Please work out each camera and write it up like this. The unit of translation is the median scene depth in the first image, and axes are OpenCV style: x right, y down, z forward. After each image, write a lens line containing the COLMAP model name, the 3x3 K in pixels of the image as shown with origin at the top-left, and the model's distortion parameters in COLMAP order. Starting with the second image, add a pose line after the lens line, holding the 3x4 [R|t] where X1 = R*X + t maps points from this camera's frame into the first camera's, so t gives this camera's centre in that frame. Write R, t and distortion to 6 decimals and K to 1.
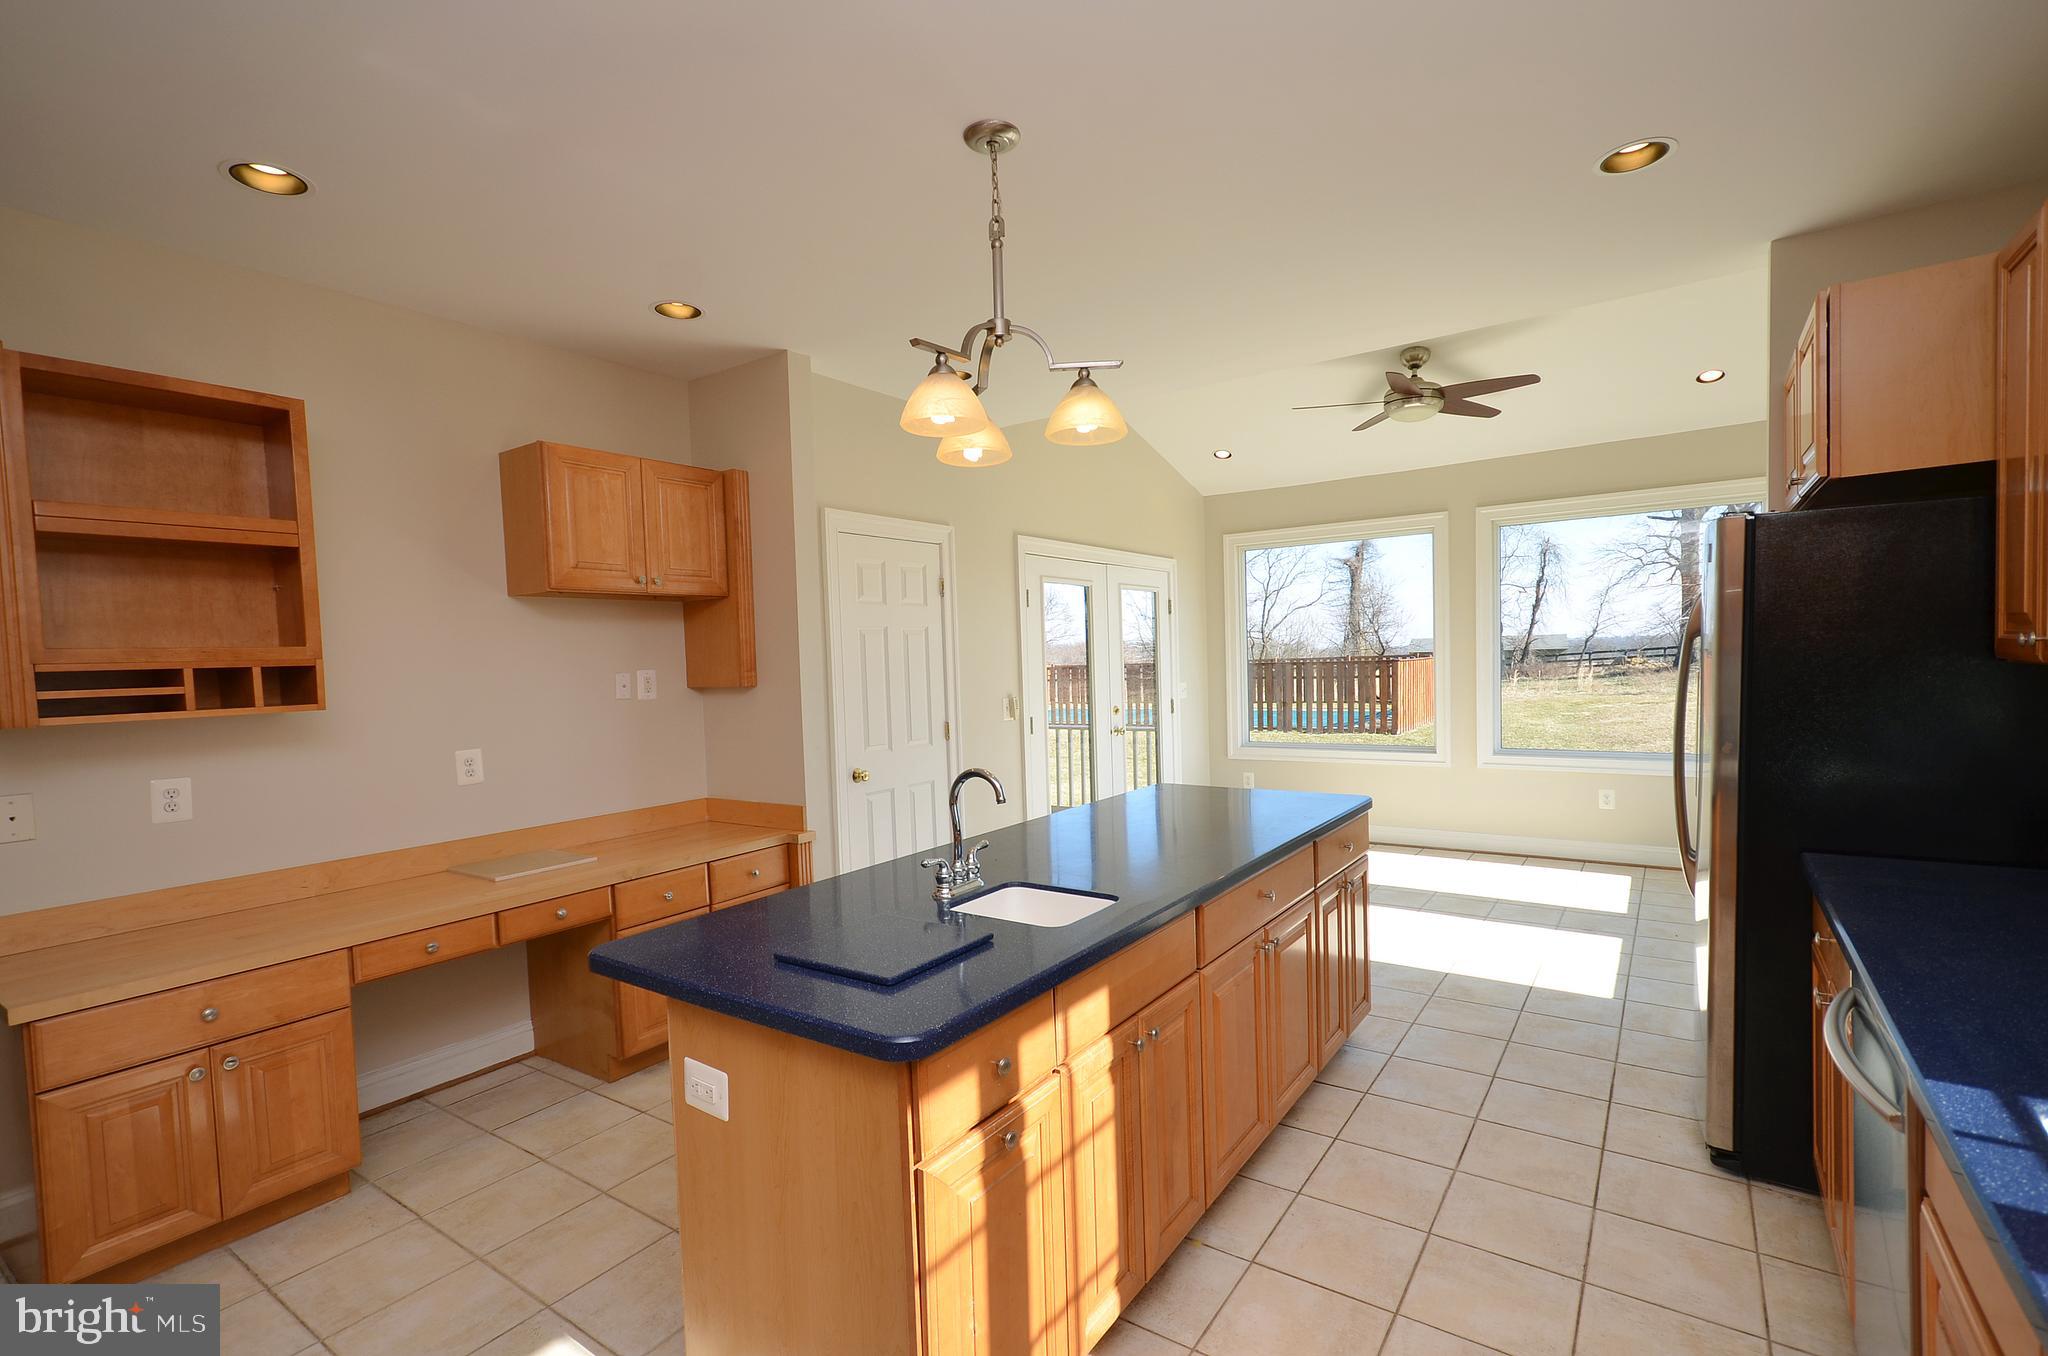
lens RADIAL K [[936.8, 0, 1024.0], [0, 936.8, 678.0], [0, 0, 1]] dist [0.001077, 0.000154]
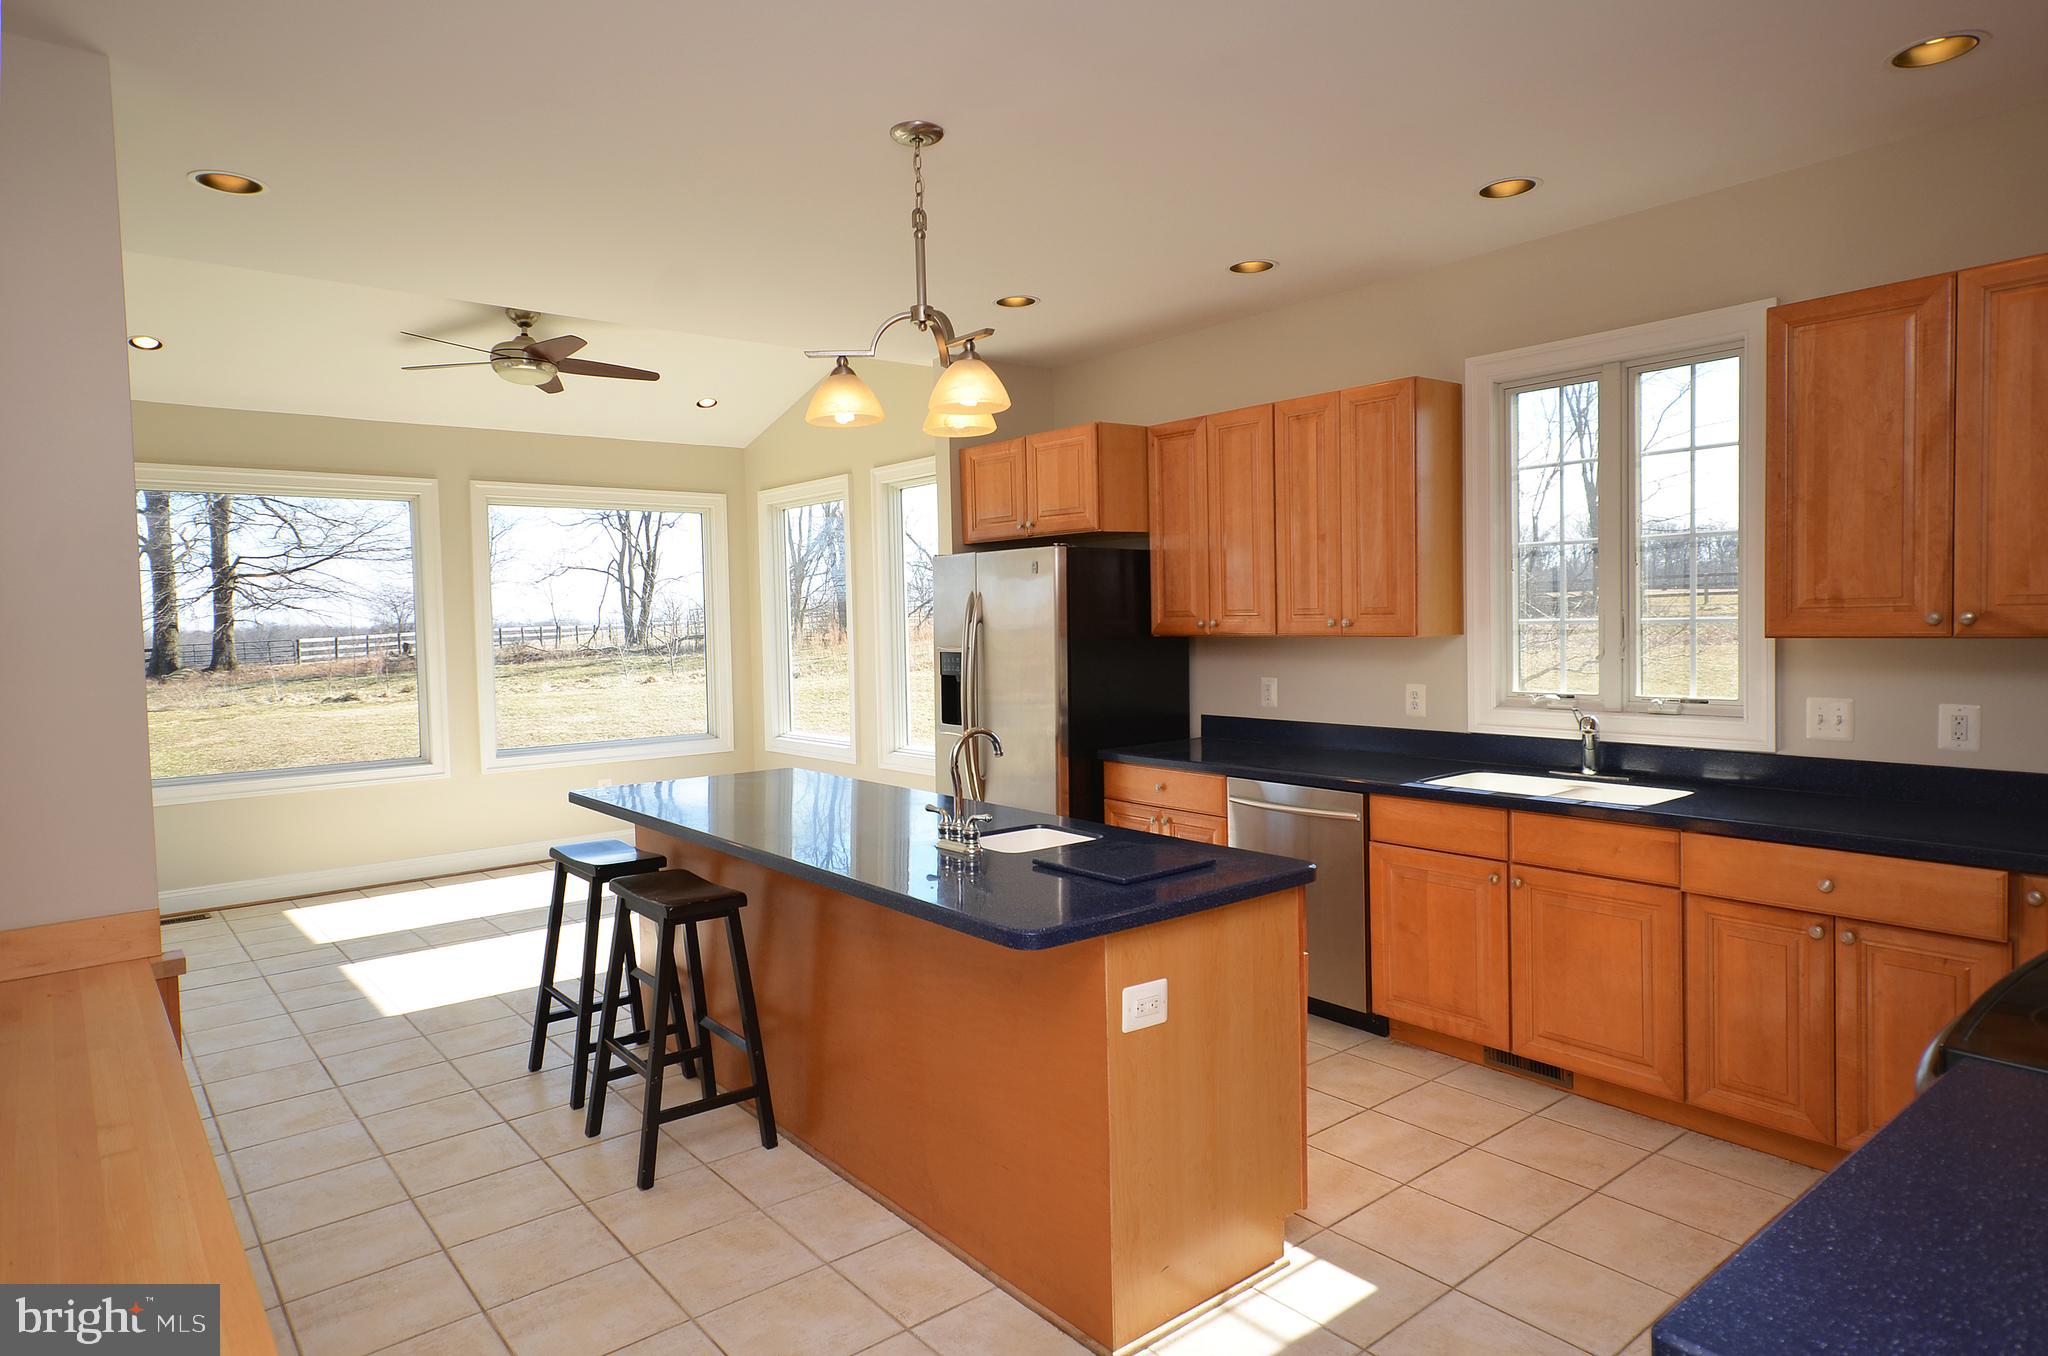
lens RADIAL K [[1198.3, 0, 1024.0], [0, 1198.3, 678.0], [0, 0, 1]] dist [-0.001640, -0.000145]
pose [[0.273673, -0.012719, 0.961739, -1.051128], [0.022643, 0.999721, 0.006778, 0.019718], [-0.961556, 0.019922, 0.273885, 0.435645]]
